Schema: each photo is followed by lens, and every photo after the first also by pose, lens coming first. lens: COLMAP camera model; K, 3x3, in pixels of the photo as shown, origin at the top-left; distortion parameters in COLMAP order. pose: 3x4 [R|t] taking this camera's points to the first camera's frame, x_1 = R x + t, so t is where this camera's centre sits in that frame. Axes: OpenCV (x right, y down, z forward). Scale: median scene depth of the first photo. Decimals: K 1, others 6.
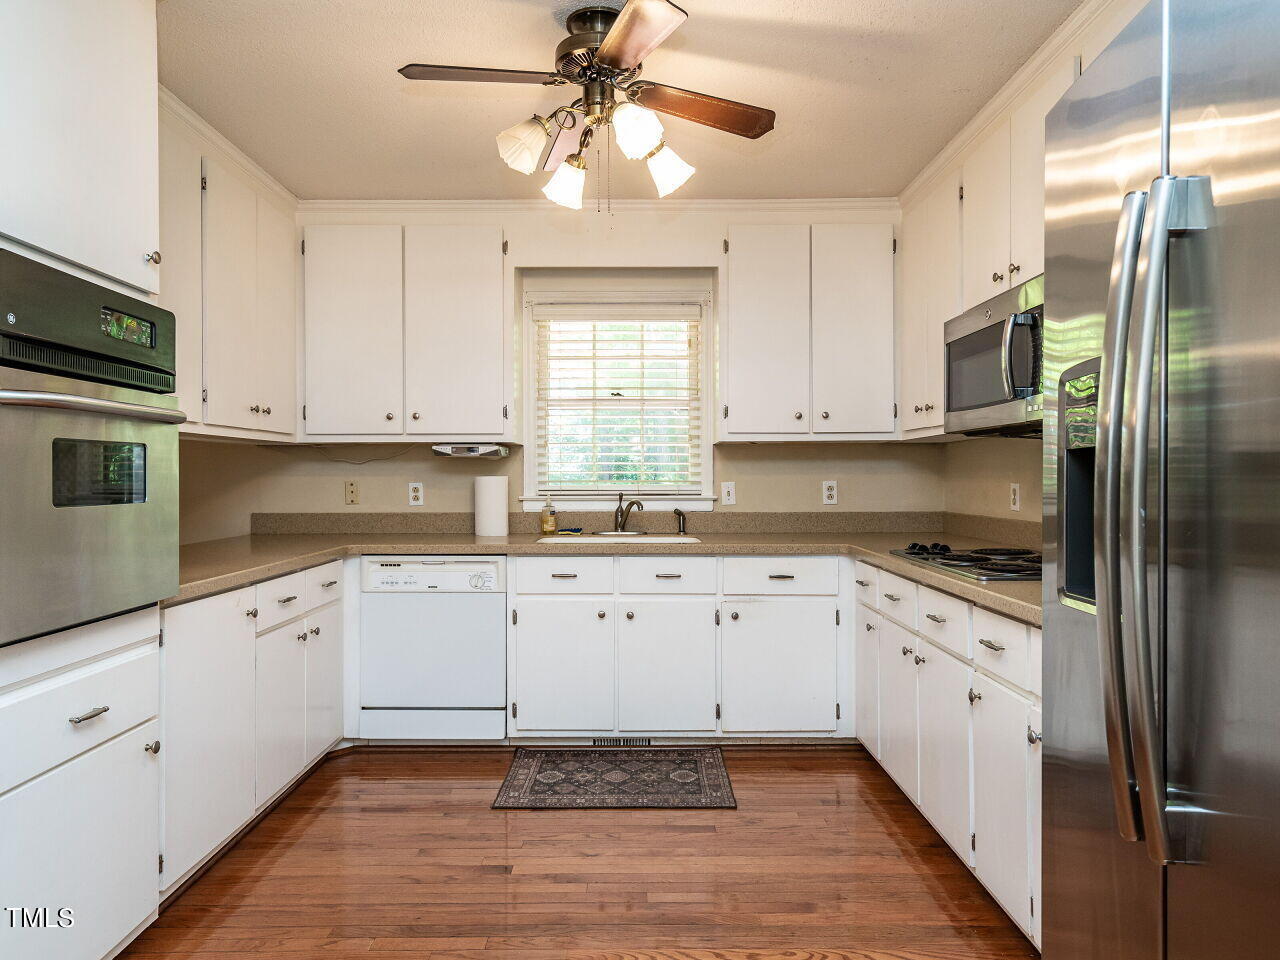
lens RADIAL K [[835.1, 0, 640.0], [0, 835.1, 480.0], [0, 0, 1]] dist [0.004732, 0.000937]
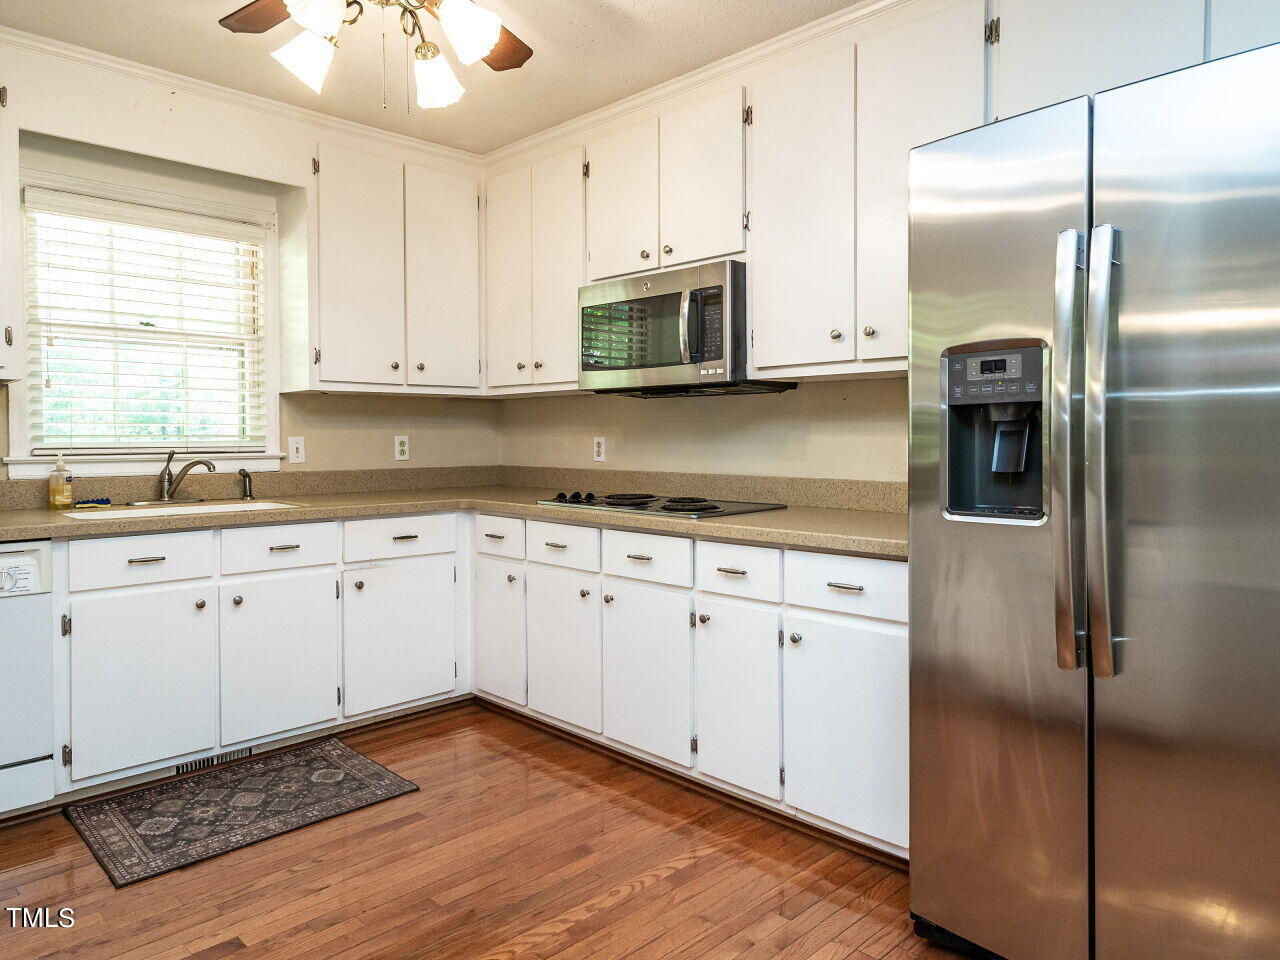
lens RADIAL K [[845.6, 0, 645.2], [0, 845.6, 451.8], [0, 0, 1]] dist [0.005110, 0.002382]
pose [[0.719984, -0.013304, 0.693863, -0.289205], [0.003456, 0.999873, 0.015586, 0.006208], [-0.693982, -0.008824, 0.719939, 0.132553]]
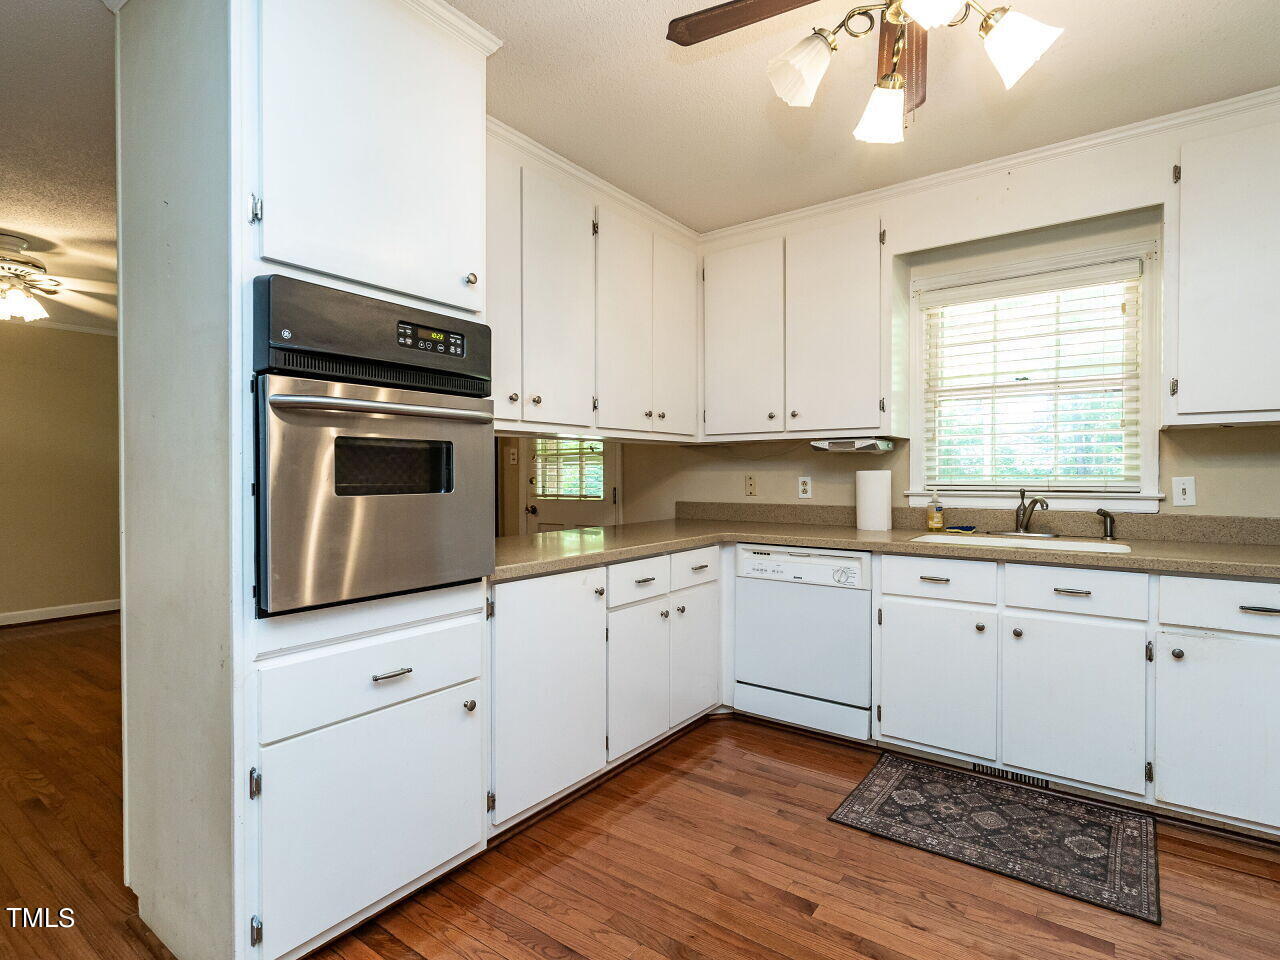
lens RADIAL K [[648.1, 0, 637.3], [0, 648.1, 482.3], [0, 0, 1]] dist [-0.001925, 0.000214]
pose [[0.796742, 0.008139, -0.604265, 0.075445], [-0.001342, 0.999931, 0.011700, 0.000873], [0.604319, -0.008511, 0.796697, 0.233267]]
